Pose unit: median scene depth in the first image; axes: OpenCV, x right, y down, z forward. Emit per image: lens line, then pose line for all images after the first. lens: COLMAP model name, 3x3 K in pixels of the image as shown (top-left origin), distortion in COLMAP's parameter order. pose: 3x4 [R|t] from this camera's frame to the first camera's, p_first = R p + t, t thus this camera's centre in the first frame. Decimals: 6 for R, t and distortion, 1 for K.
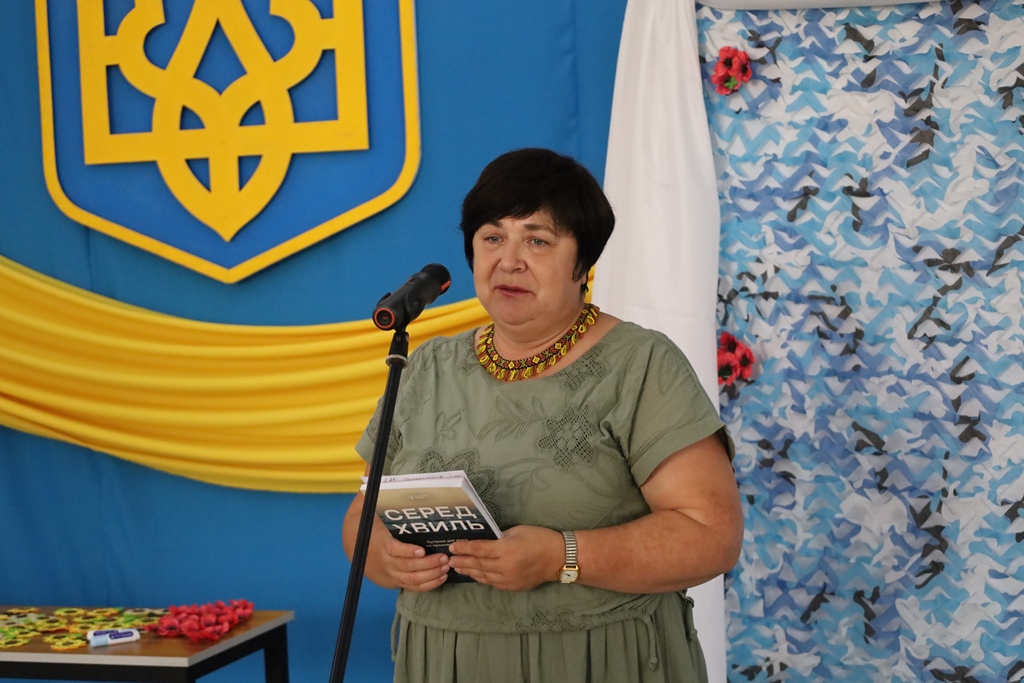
lens RADIAL K [[1890.8, 0, 512.3], [0, 1890.8, 345.7], [0, 0, 1]] dist [0.009344, 0.000000]
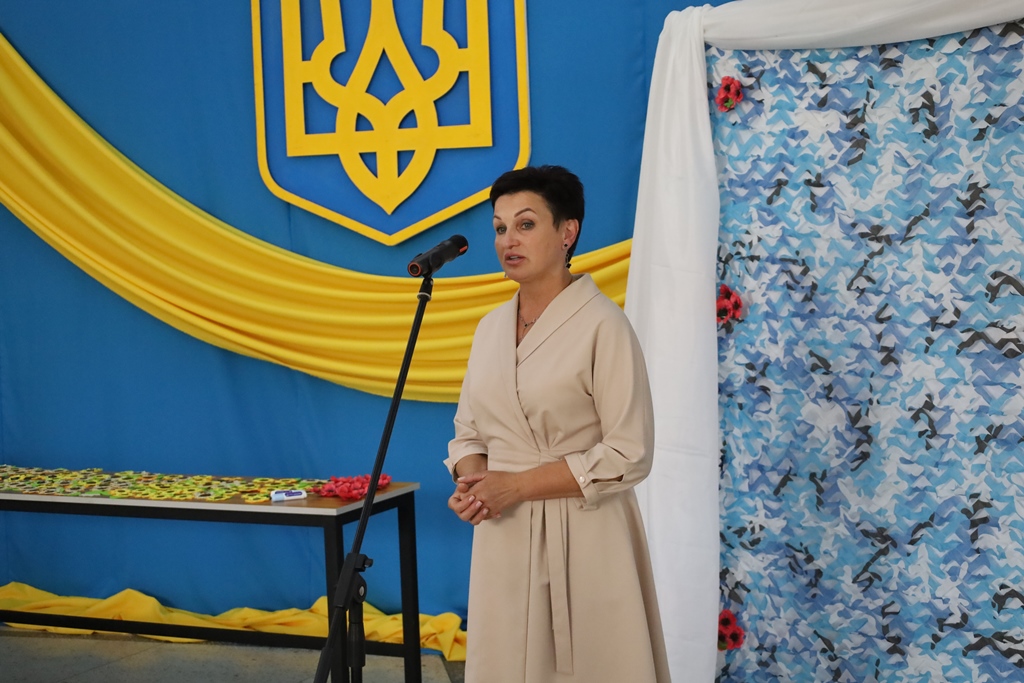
lens RADIAL K [[1642.2, 0, 511.5], [0, 1642.2, 336.9], [0, 0, 1]] dist [0.008445, 0.000000]
pose [[0.993206, 0.014083, -0.115511, 0.100712], [-0.011498, 0.999669, 0.023015, 0.005396], [0.115797, -0.021530, 0.993040, -0.210970]]
